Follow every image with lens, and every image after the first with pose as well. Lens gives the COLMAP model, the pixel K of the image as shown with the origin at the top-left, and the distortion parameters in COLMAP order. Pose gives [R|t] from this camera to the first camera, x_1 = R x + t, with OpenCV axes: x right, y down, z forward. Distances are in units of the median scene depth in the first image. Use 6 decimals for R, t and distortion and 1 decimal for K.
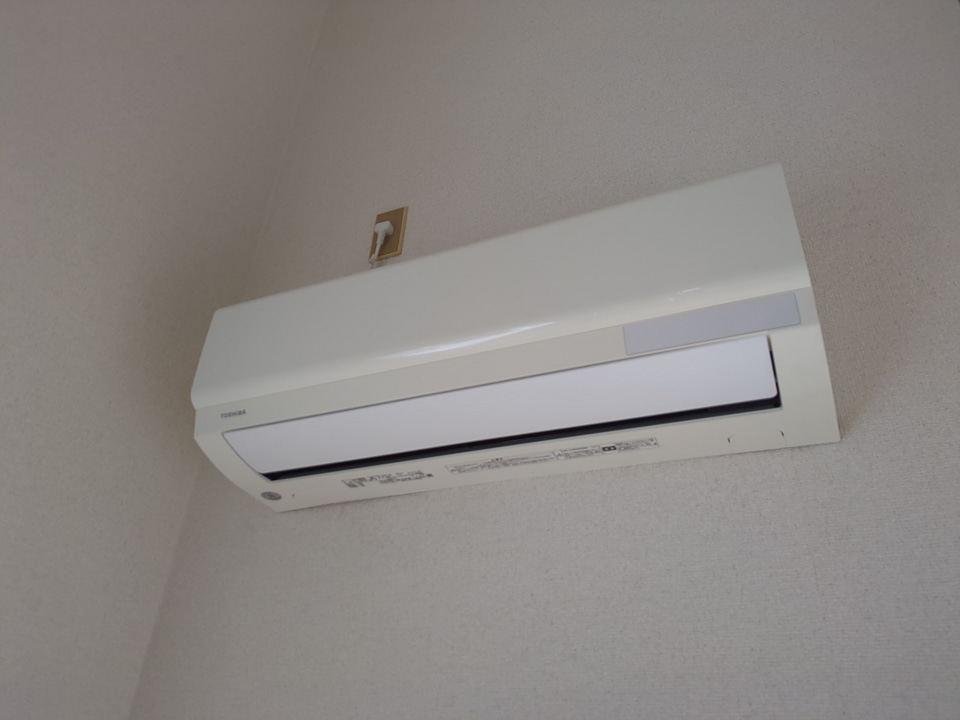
lens RADIAL K [[719.4, 0, 474.1], [0, 719.4, 358.6], [0, 0, 1]] dist [0.056424, -0.031874]
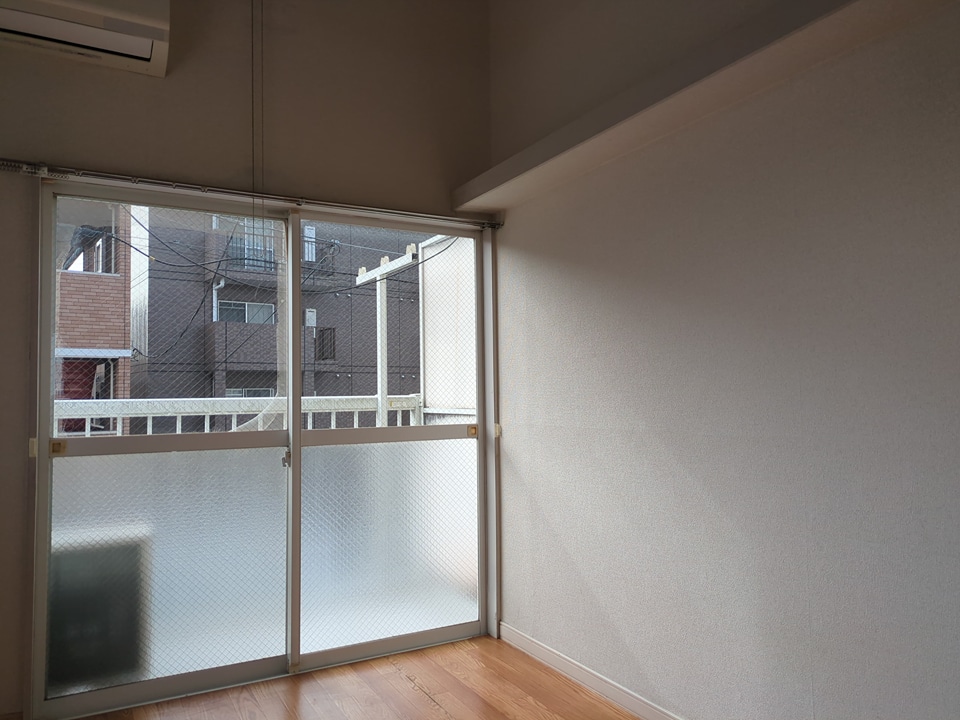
lens RADIAL K [[719.4, 0, 474.1], [0, 719.4, 366.4], [0, 0, 1]] dist [0.056424, -0.031874]
pose [[0.606069, -0.026085, 0.794984, -1.026735], [-0.392237, 0.859690, 0.327237, -0.311297], [-0.691976, -0.510150, 0.510800, -1.813425]]
